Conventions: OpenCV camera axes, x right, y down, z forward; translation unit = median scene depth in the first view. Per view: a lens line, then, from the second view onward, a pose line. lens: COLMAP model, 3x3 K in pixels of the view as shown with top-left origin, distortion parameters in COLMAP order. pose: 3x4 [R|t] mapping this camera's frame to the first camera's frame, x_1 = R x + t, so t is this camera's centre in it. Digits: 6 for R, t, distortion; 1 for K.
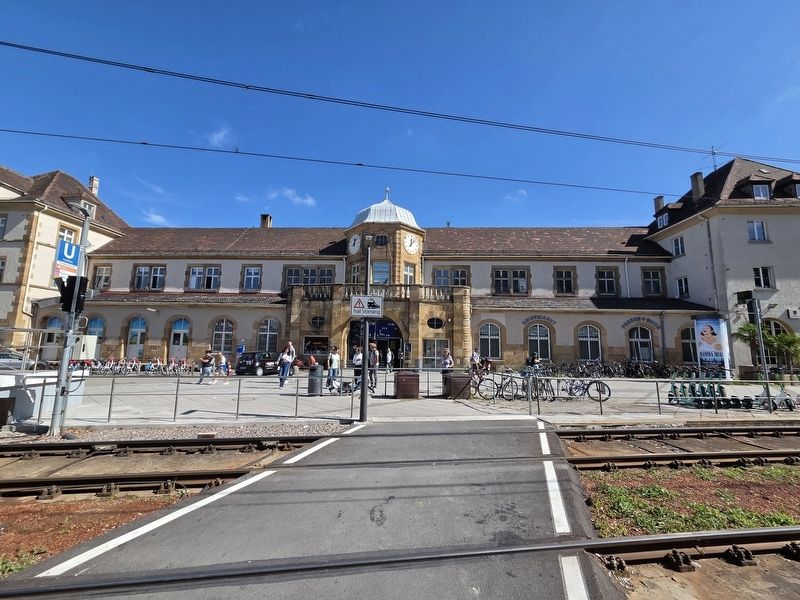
lens RADIAL K [[321.2, 0, 401.7], [0, 321.2, 300.5], [0, 0, 1]] dist [-0.000239, -0.000013]
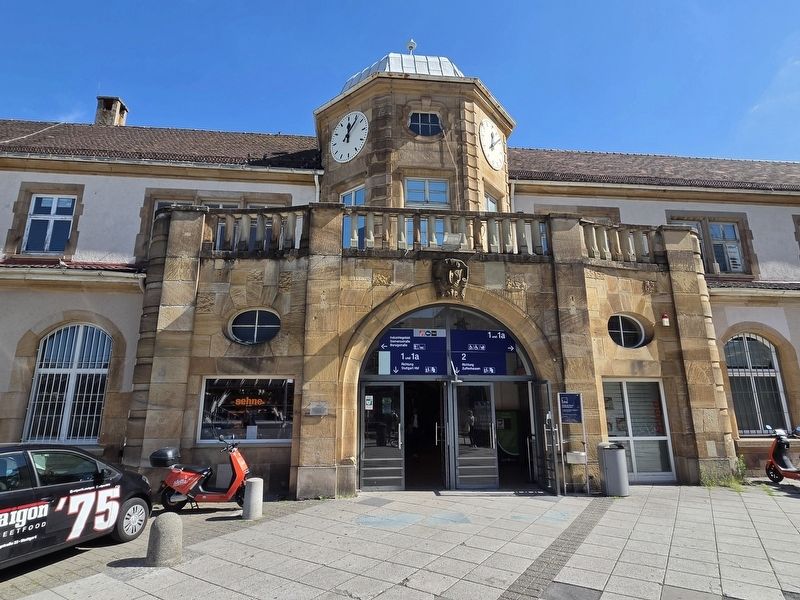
lens RADIAL K [[431.5, 0, 399.1], [0, 431.5, 299.4], [0, 0, 1]] dist [0.003693, 0.000044]
pose [[0.987213, 0.013401, 0.158840, -0.191349], [0.002234, 0.995199, -0.097845, 0.078306], [-0.159389, 0.096948, 0.982444, 0.575341]]
